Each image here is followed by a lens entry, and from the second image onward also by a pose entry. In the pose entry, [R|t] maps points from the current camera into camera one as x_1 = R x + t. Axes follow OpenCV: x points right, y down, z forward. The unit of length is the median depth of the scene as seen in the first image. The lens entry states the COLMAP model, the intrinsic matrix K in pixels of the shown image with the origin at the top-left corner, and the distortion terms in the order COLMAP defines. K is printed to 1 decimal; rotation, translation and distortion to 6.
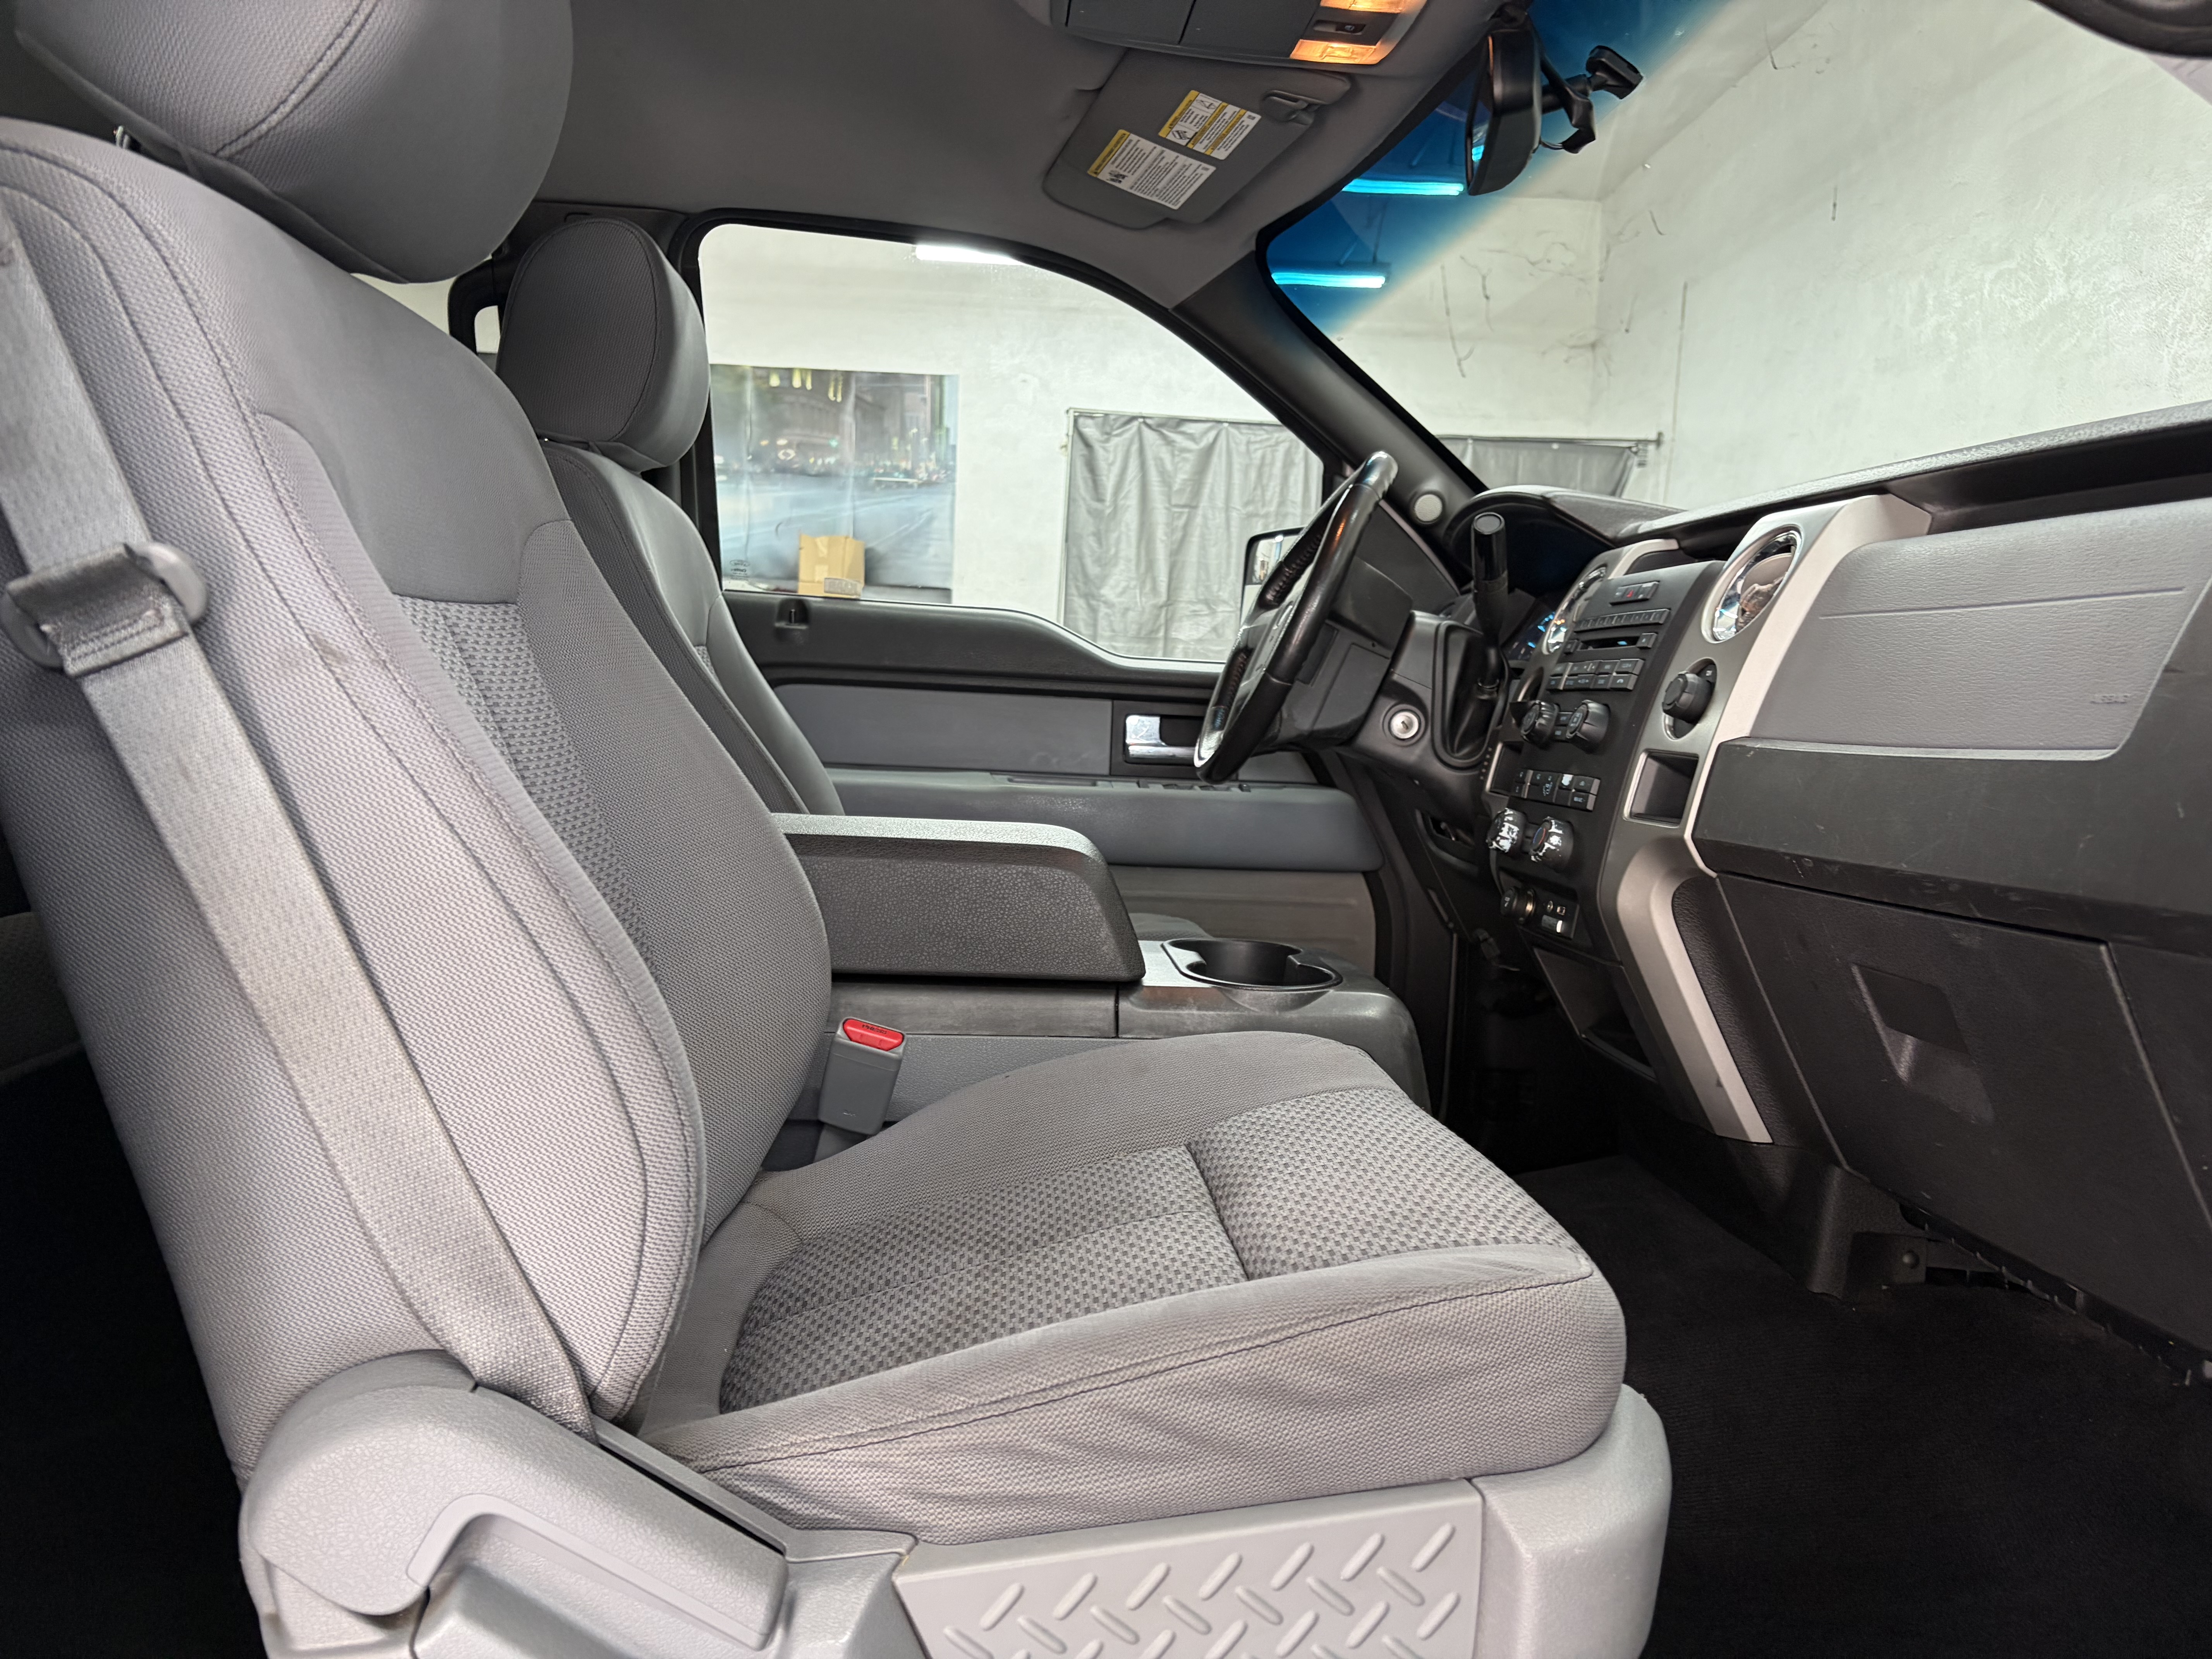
lens RADIAL K [[1711.1, 0, 1031.7], [0, 1711.1, 831.8], [0, 0, 1]] dist [0.042380, -0.041857]
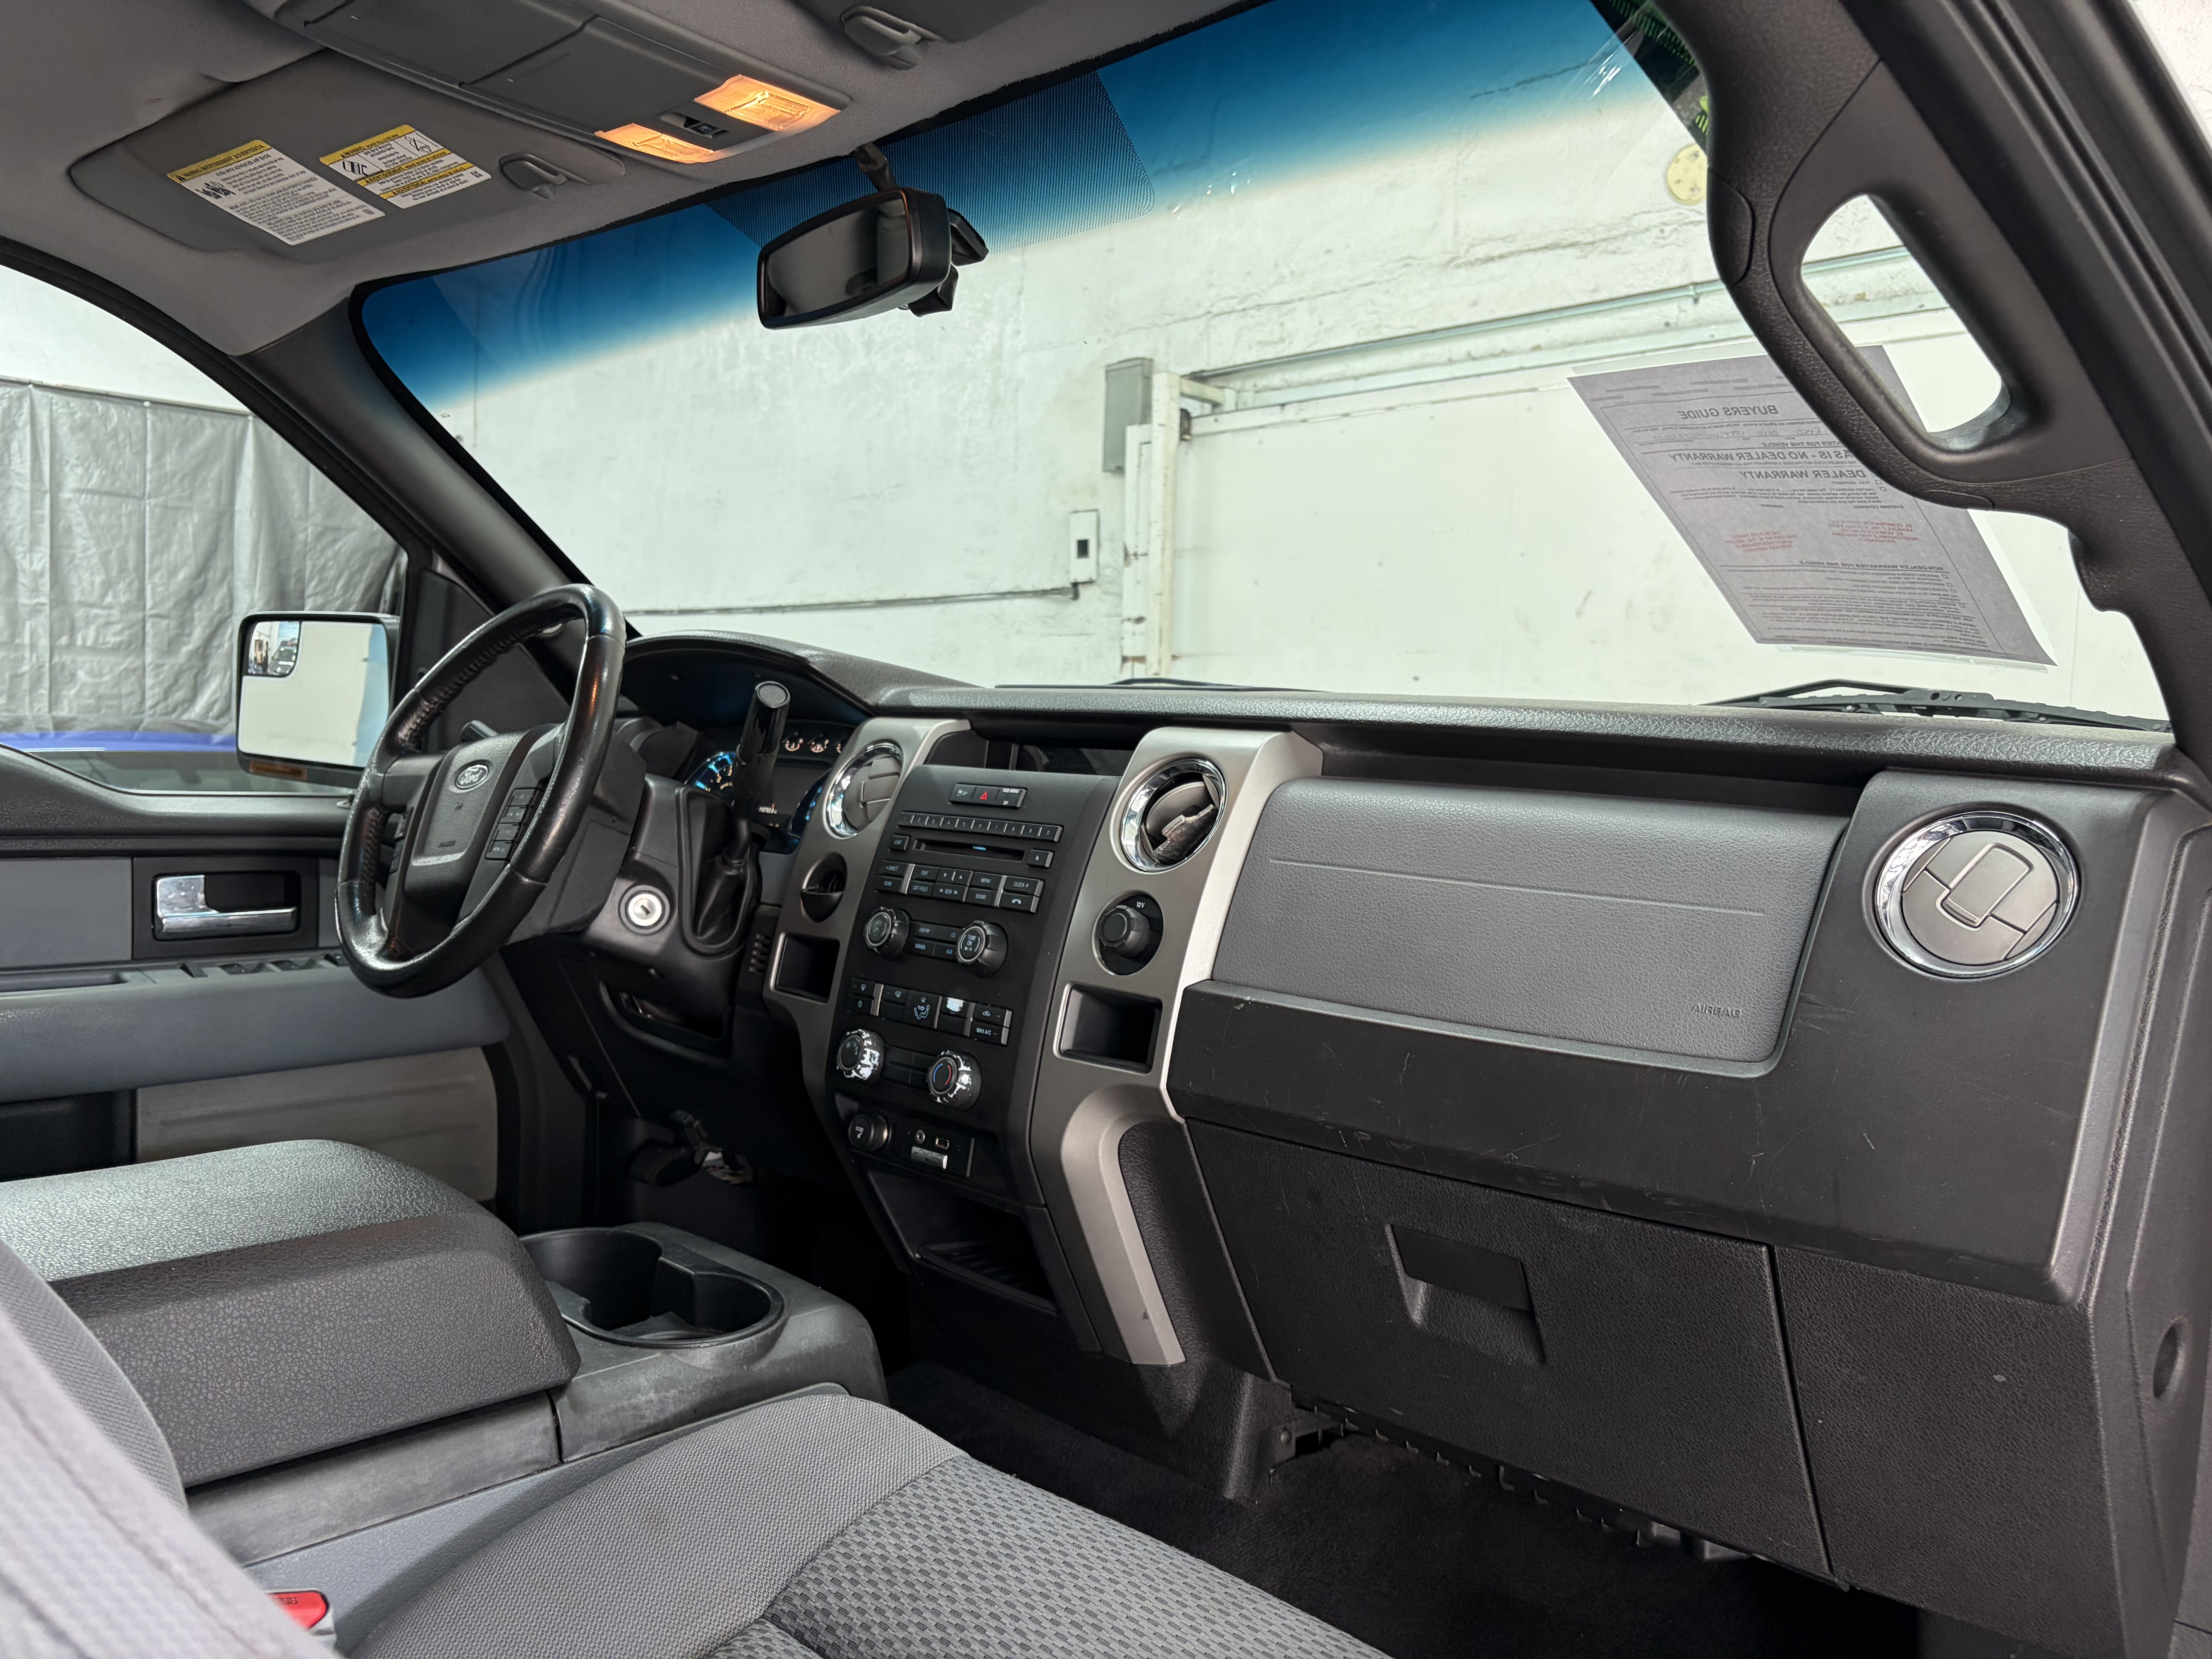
lens RADIAL K [[1737.4, 0, 1070.6], [0, 1737.4, 829.5], [0, 0, 1]] dist [0.070940, -0.105883]
pose [[0.738686, -0.062271, 0.671167, -0.215361], [0.051665, 0.998025, 0.035735, -0.127575], [-0.672067, 0.008279, 0.740444, 0.223329]]
